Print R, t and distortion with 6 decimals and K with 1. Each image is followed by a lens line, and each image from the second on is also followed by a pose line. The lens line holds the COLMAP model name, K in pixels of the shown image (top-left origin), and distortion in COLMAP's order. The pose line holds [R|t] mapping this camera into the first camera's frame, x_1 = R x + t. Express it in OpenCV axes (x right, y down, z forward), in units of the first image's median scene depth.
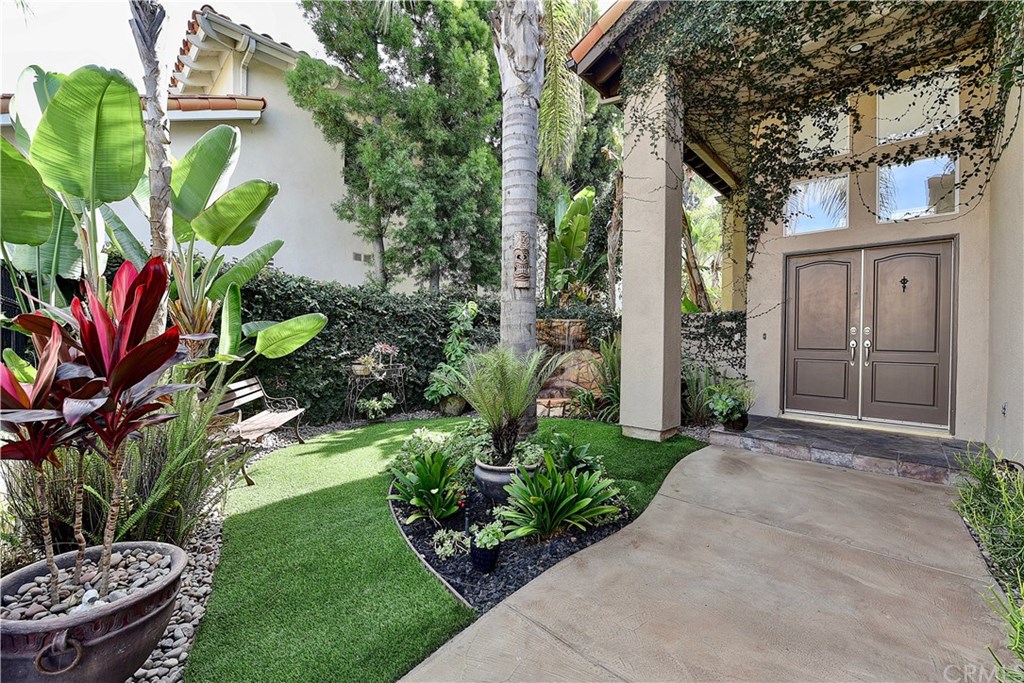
lens RADIAL K [[407.0, 0, 509.0], [0, 407.0, 344.7], [0, 0, 1]] dist [-0.017409, -0.001239]
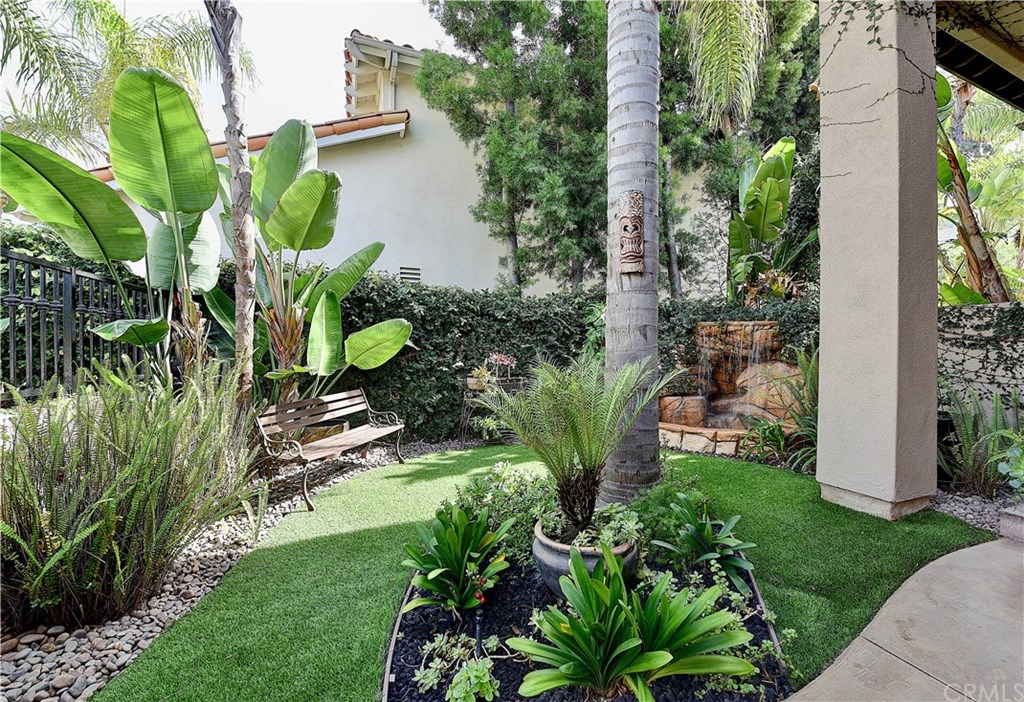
lens RADIAL K [[420.4, 0, 537.2], [0, 420.4, 351.5], [0, 0, 1]] dist [-0.015197, -0.002375]
pose [[0.919371, -0.000484, -0.393392, 0.121158], [-0.002851, 0.999965, -0.007893, -0.000966], [0.393382, 0.008378, 0.919337, 0.211907]]
